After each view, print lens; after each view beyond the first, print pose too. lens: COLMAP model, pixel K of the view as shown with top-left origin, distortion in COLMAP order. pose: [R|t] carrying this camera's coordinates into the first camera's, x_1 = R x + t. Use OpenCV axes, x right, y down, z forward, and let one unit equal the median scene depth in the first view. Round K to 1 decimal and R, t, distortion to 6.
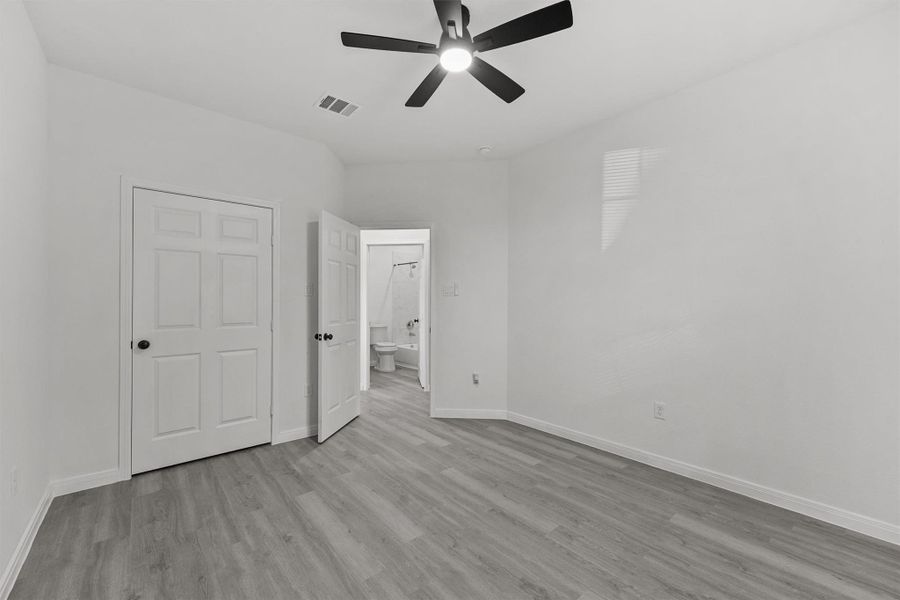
lens RADIAL K [[360.8, 0, 448.3], [0, 360.8, 298.8], [0, 0, 1]] dist [0.012592, -0.000583]
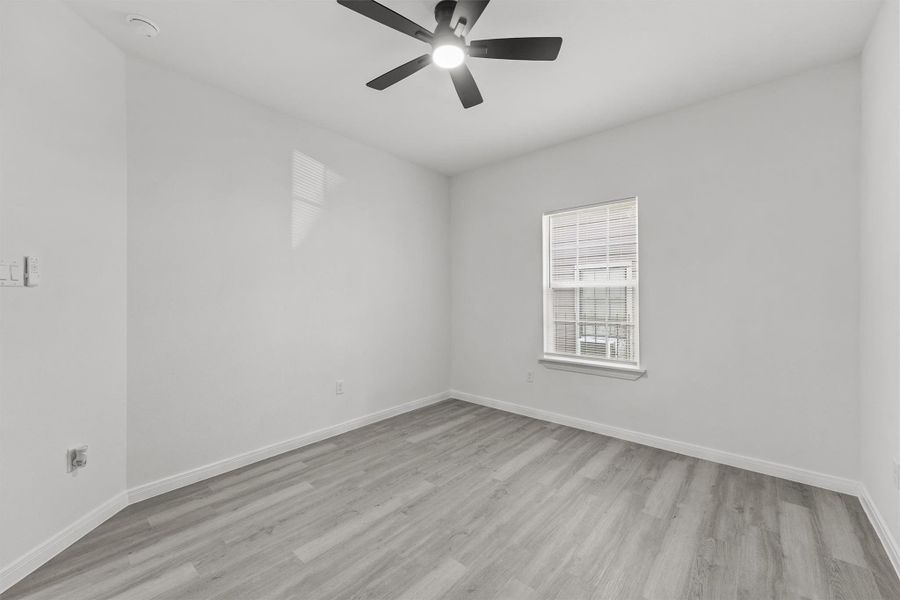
lens RADIAL K [[360.8, 0, 448.3], [0, 360.8, 298.8], [0, 0, 1]] dist [0.012592, -0.000583]
pose [[-0.149168, -0.001123, 0.988811, -0.773875], [-0.004835, 0.999988, 0.000407, 0.007306], [-0.988800, -0.004720, -0.149171, 0.930610]]
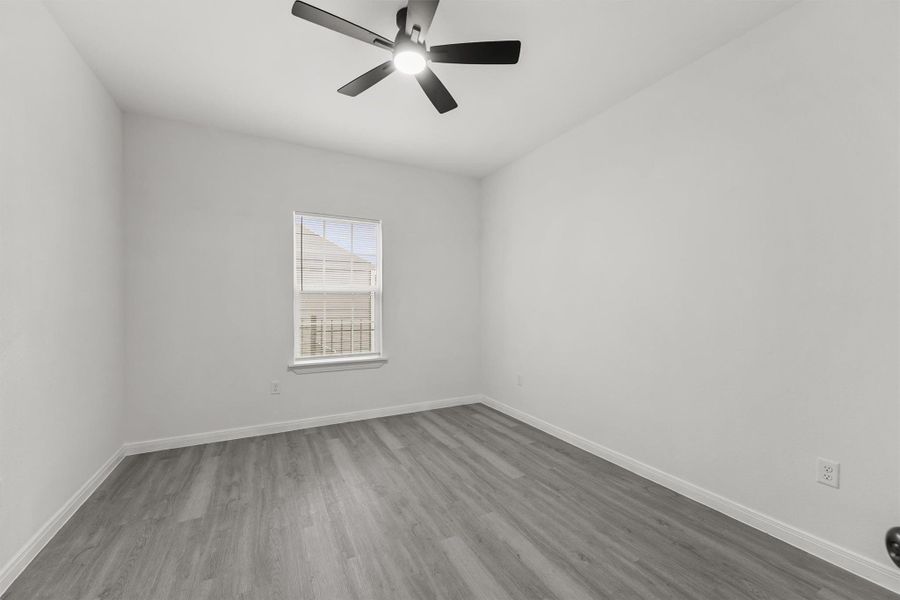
lens RADIAL K [[360.8, 0, 448.3], [0, 360.8, 298.8], [0, 0, 1]] dist [0.012592, -0.000583]
pose [[-0.973280, 0.002982, 0.229604, -0.256121], [-0.000135, 0.999908, -0.013555, 0.012509], [-0.229623, -0.013224, -0.973190, 1.580197]]
